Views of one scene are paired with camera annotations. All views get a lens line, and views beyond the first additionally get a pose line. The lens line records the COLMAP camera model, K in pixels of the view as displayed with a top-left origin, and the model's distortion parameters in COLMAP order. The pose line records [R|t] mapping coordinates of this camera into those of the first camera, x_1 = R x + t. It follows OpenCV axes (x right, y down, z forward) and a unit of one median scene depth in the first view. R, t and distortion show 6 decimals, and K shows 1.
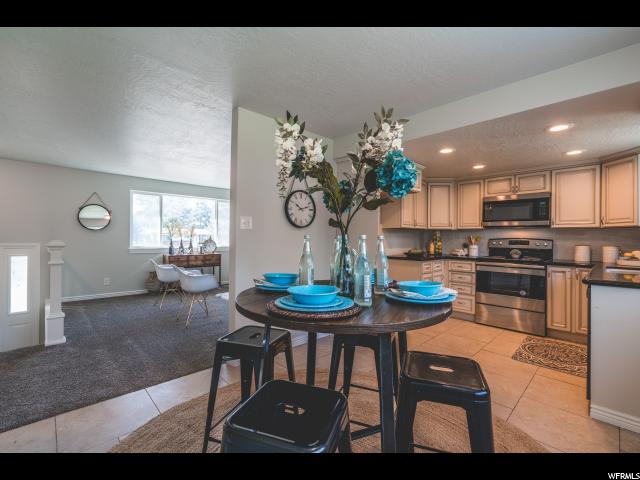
lens RADIAL K [[288.1, 0, 320.2], [0, 288.1, 237.8], [0, 0, 1]] dist [-0.001061, 0.001794]
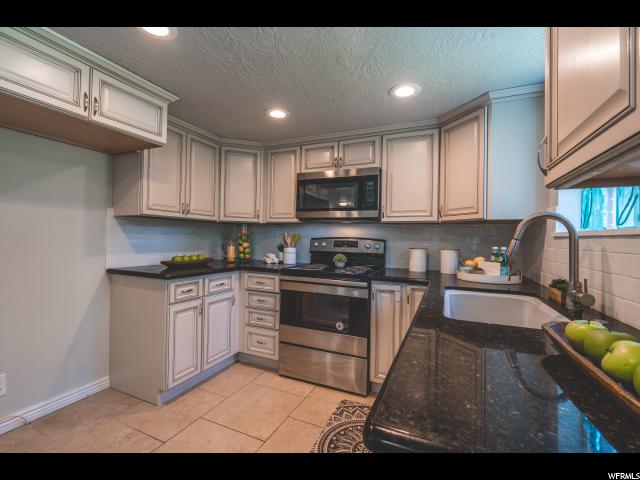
lens RADIAL K [[288.1, 0, 321.9], [0, 288.1, 237.6], [0, 0, 1]] dist [-0.001061, 0.001794]
pose [[0.927787, 0.009527, 0.372989, 0.402527], [-0.010617, 0.999943, 0.000868, 0.002142], [-0.372959, -0.004766, 0.927835, 0.409371]]
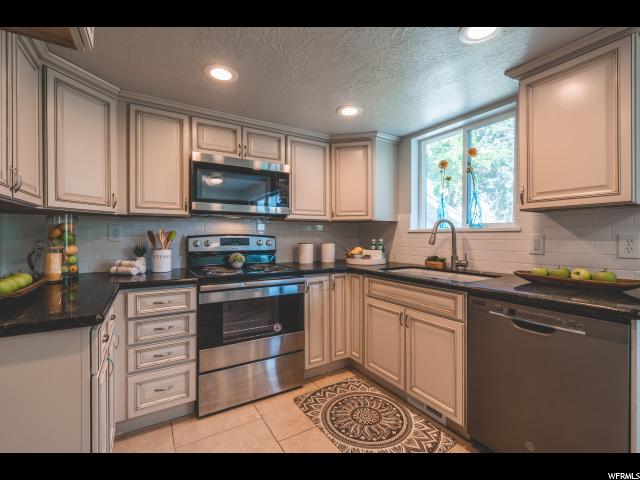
lens RADIAL K [[288.1, 0, 319.3], [0, 288.1, 236.8], [0, 0, 1]] dist [-0.001061, 0.001794]
pose [[0.221865, -0.011648, 0.975008, 0.140992], [0.004551, 0.999930, 0.010910, 0.000668], [-0.975067, 0.002017, 0.221902, 0.724693]]
